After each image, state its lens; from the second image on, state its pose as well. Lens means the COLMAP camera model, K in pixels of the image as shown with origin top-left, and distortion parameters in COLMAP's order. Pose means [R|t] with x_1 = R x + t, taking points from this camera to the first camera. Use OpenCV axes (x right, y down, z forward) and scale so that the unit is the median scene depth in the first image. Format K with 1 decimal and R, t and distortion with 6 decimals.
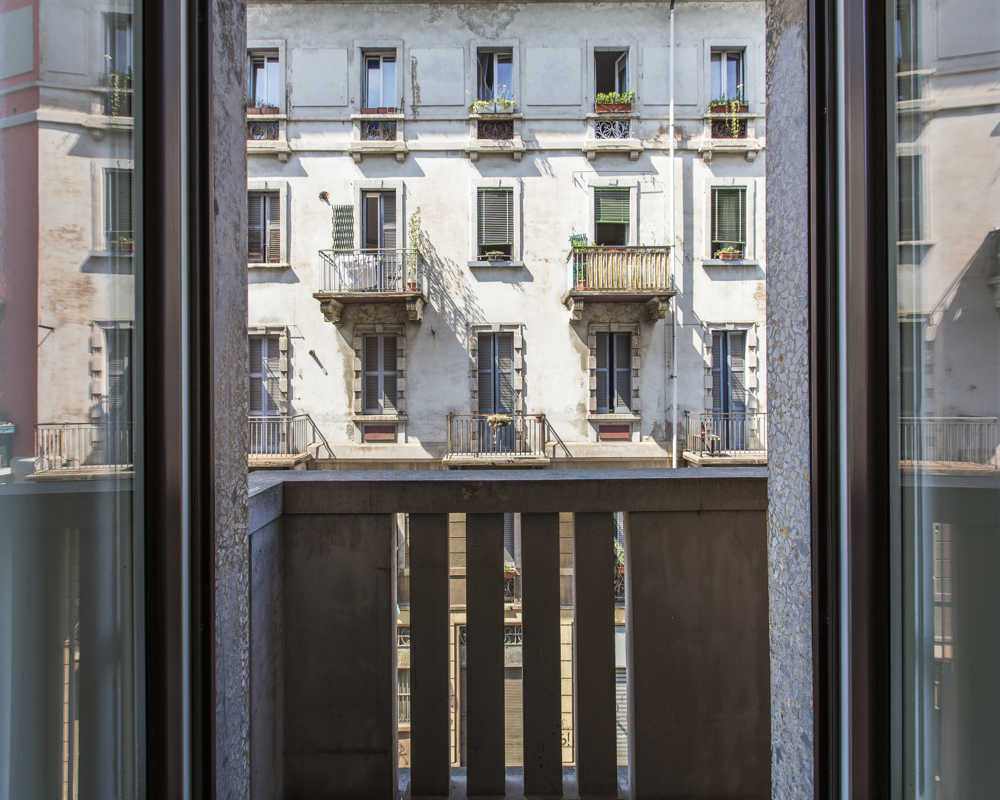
lens RADIAL K [[409.5, 0, 499.3], [0, 409.5, 379.5], [0, 0, 1]] dist [0.002354, 0.000200]
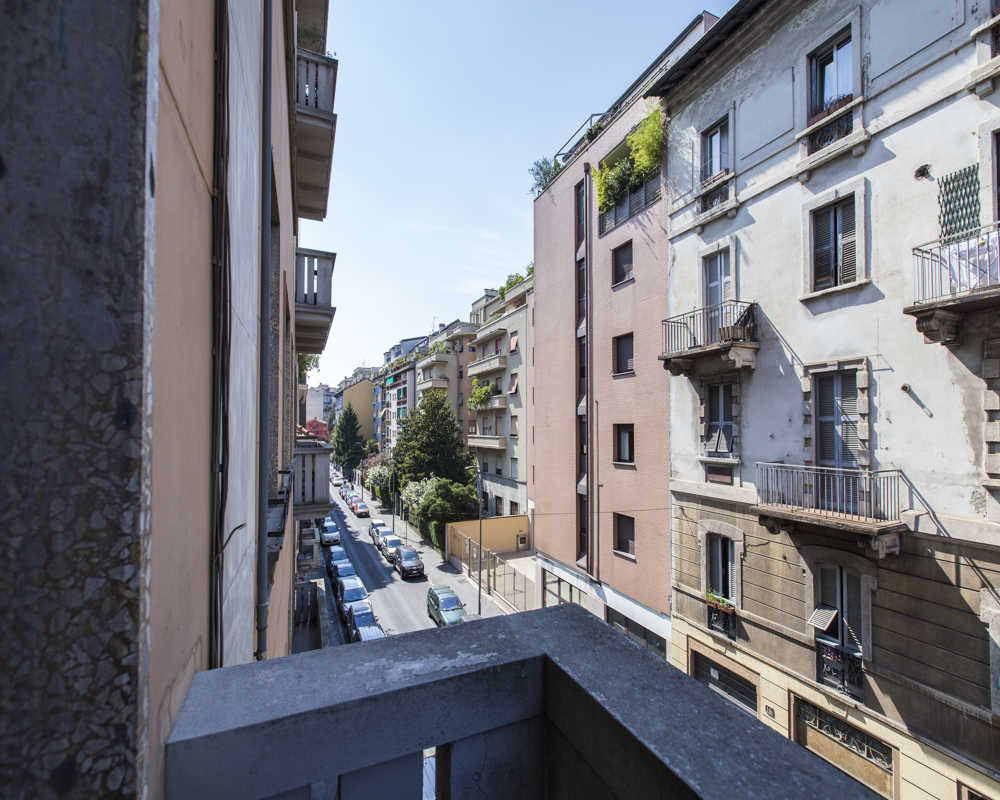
lens RADIAL K [[451.9, 0, 501.0], [0, 451.9, 420.3], [0, 0, 1]] dist [-0.009552, -0.000495]
pose [[0.394953, -0.009792, -0.918649, 0.385940], [0.002142, 0.999950, -0.009737, -0.003498], [0.918699, 0.001878, 0.394954, 0.002886]]
